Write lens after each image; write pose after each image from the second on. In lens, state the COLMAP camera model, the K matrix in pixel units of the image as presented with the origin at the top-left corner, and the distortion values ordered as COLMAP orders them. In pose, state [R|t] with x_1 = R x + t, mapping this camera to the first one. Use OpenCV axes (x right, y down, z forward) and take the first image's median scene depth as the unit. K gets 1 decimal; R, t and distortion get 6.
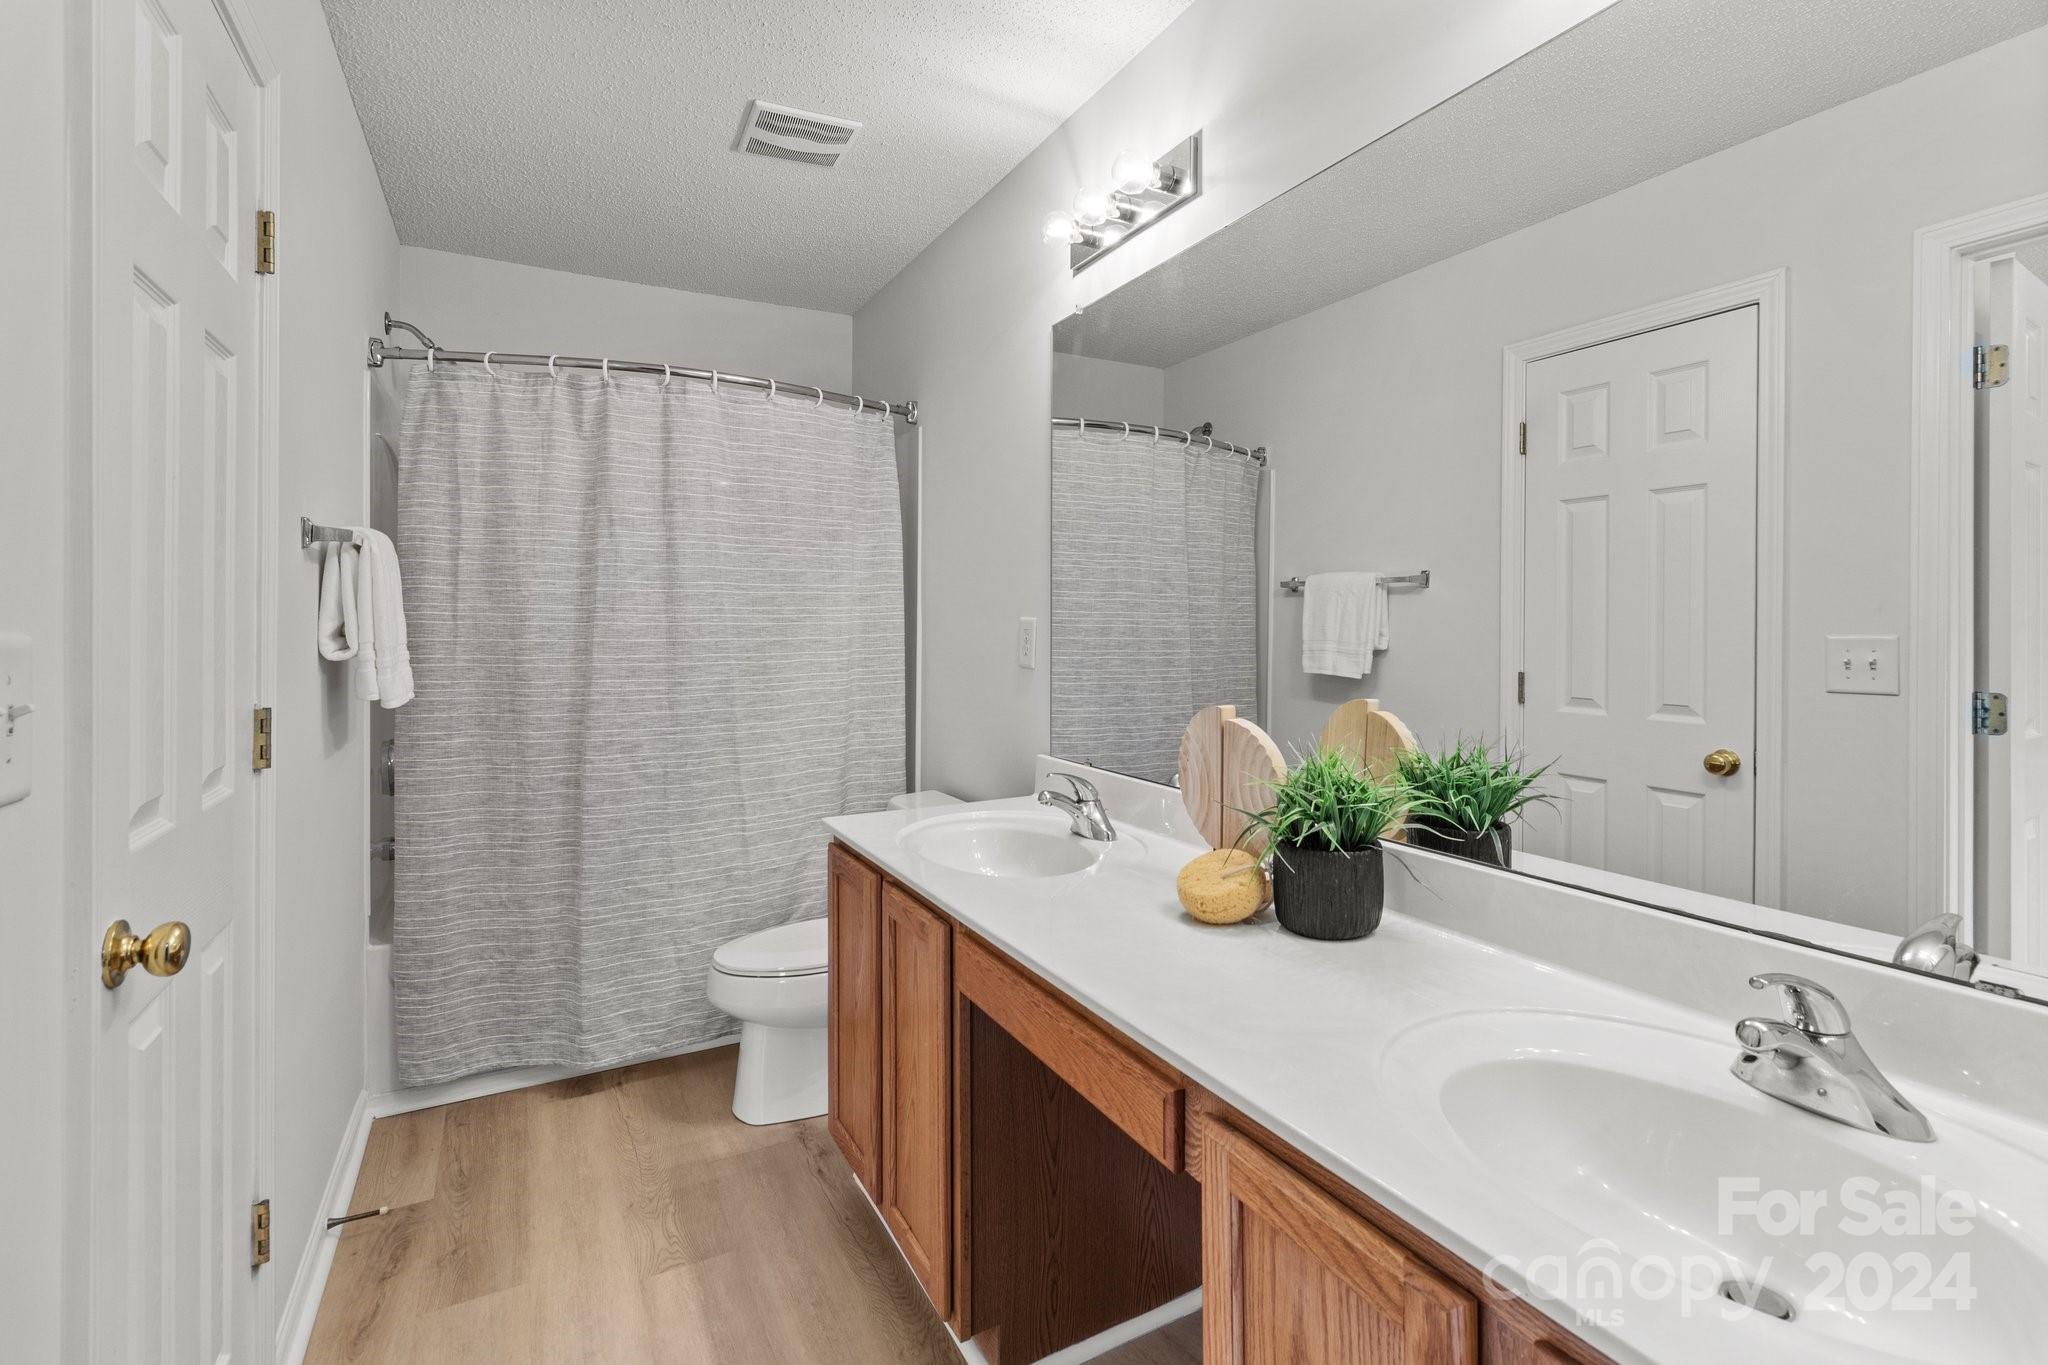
lens RADIAL K [[947.7, 0, 1046.7], [0, 947.7, 637.1], [0, 0, 1]] dist [0.000436, -0.000675]
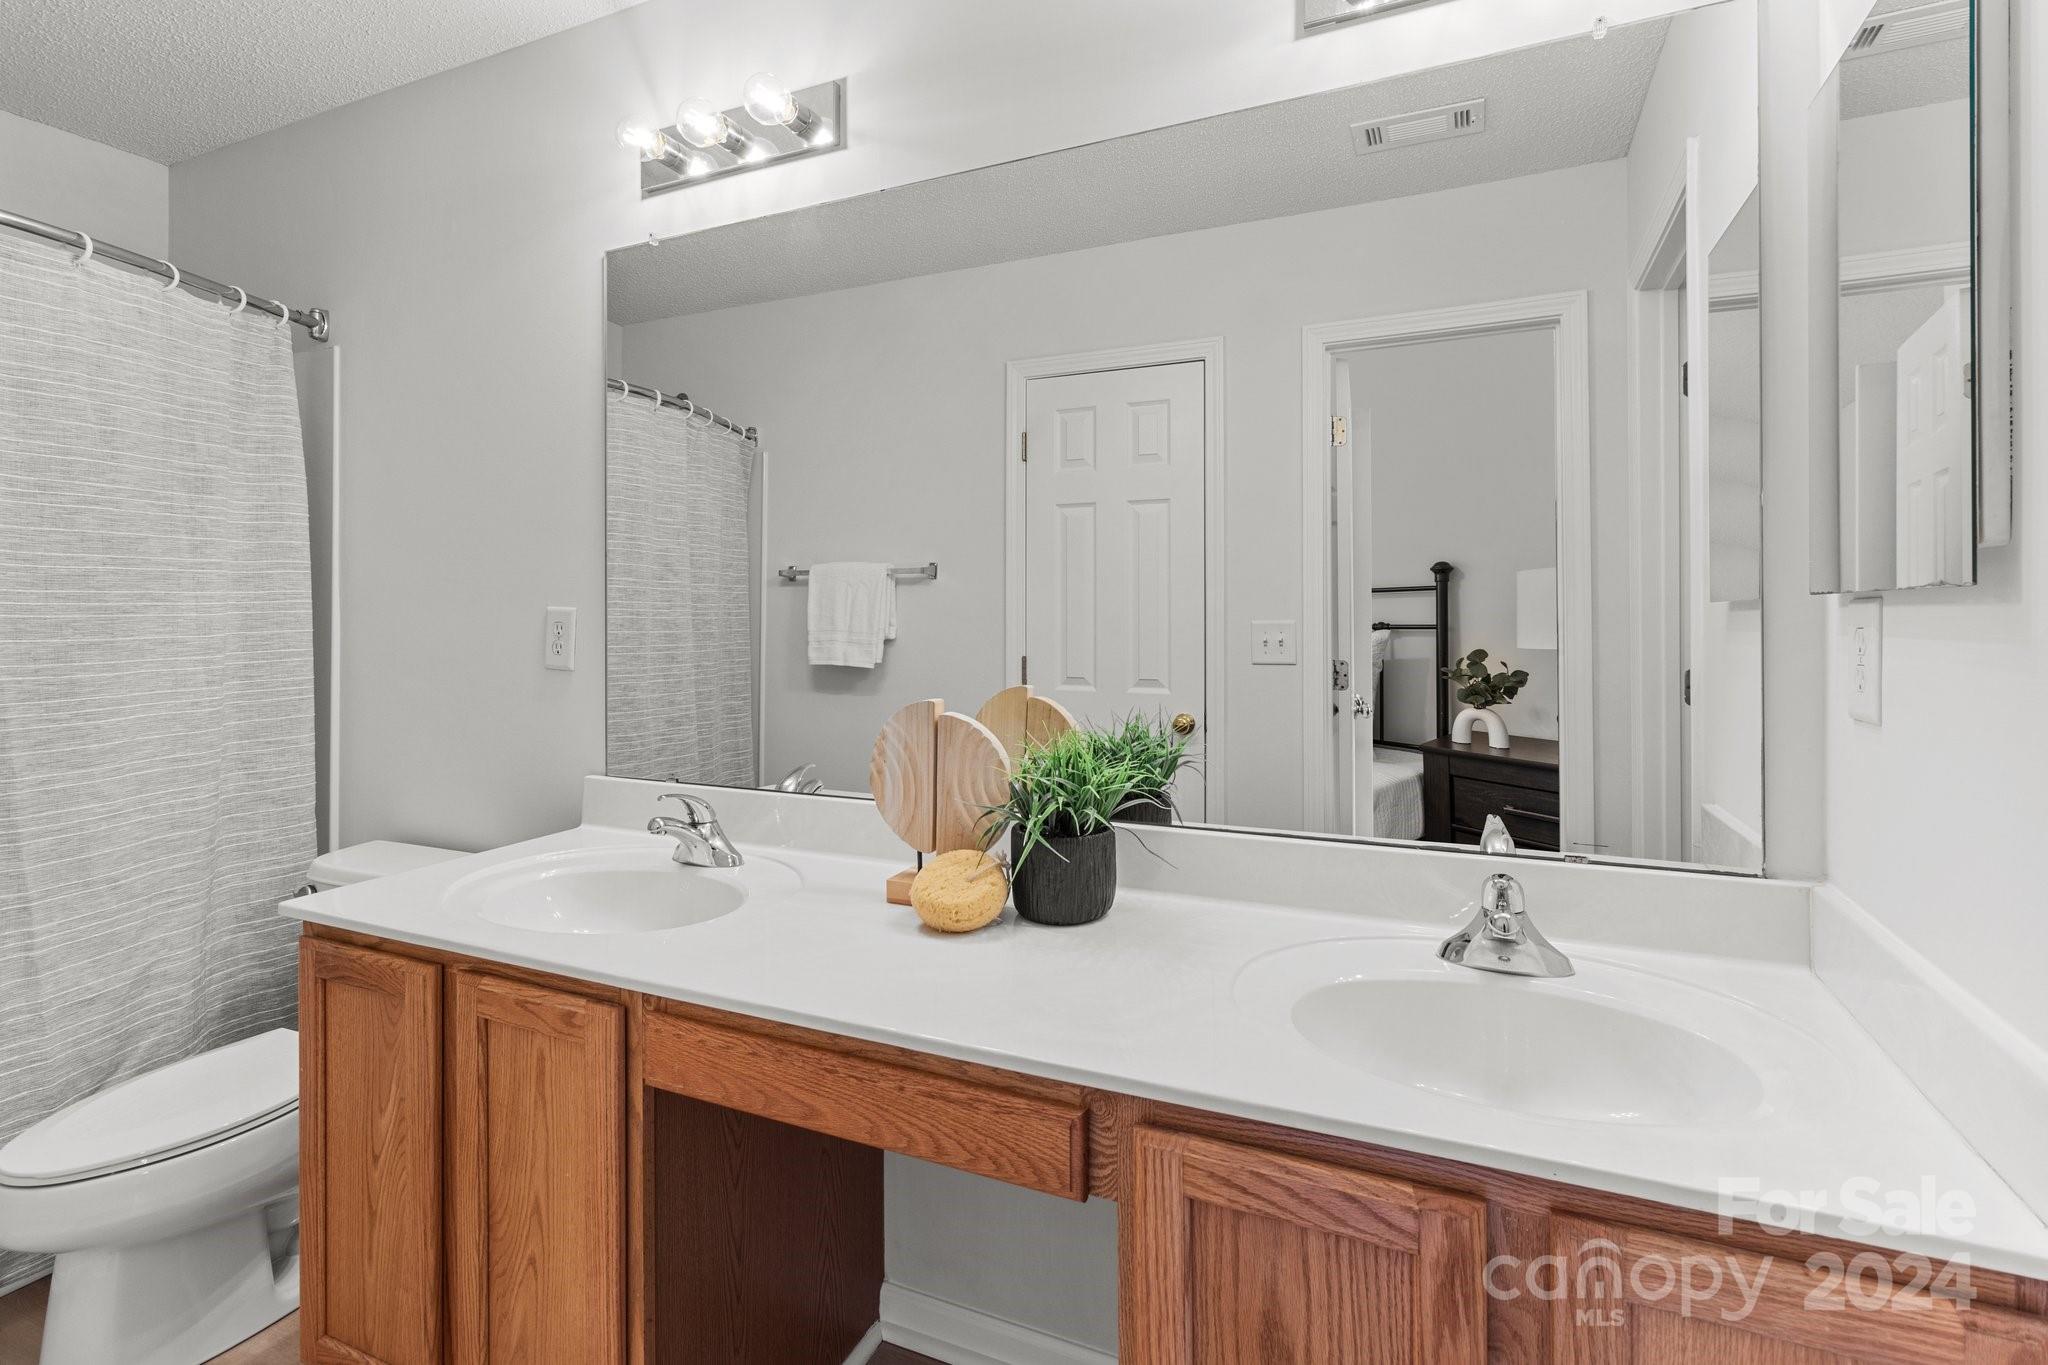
lens RADIAL K [[951.5, 0, 1044.4], [0, 951.5, 622.6], [0, 0, 1]] dist [-0.001535, -0.000098]
pose [[0.796010, -0.008678, 0.605221, -0.178053], [0.012567, 0.999919, -0.002193, -0.000261], [-0.605153, 0.009351, 0.796054, 0.108082]]
